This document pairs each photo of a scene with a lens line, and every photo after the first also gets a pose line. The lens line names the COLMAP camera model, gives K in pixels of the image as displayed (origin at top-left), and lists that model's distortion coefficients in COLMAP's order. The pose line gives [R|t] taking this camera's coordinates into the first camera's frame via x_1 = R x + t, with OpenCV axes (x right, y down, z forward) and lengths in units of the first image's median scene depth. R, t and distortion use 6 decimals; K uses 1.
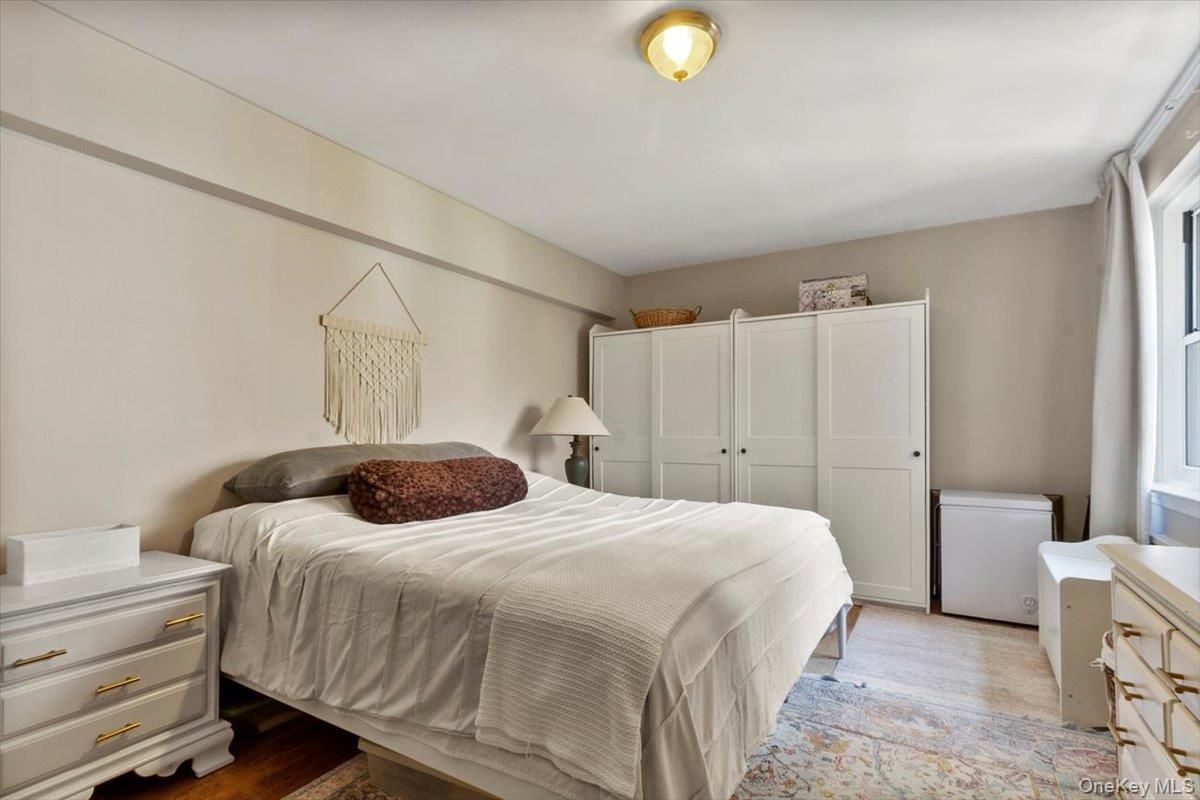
lens RADIAL K [[562.0, 0, 602.7], [0, 562.0, 419.9], [0, 0, 1]] dist [0.002612, 0.000737]
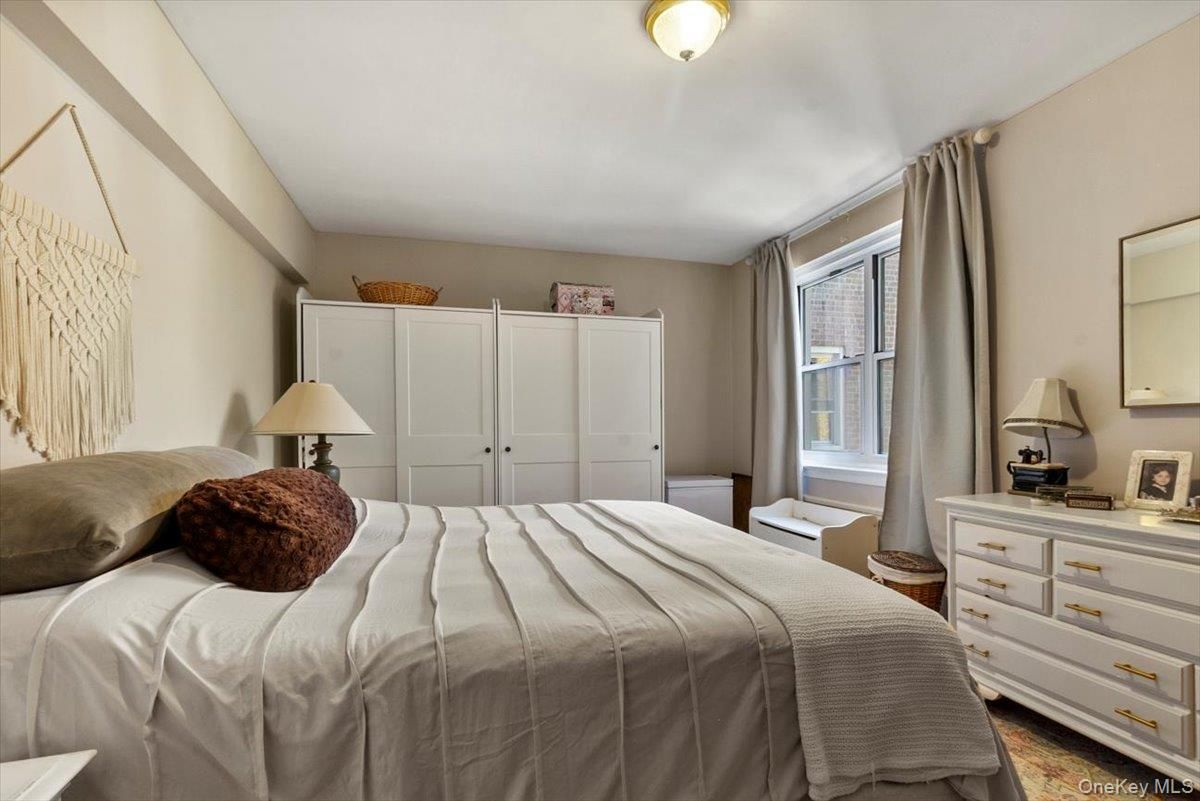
lens RADIAL K [[571.4, 0, 602.7], [0, 571.4, 426.8], [0, 0, 1]] dist [0.002360, 0.001027]
pose [[0.696934, 0.000987, 0.717135, -0.350165], [-0.011682, 0.999882, 0.009976, 0.005647], [-0.717040, -0.015330, 0.696863, 0.218623]]
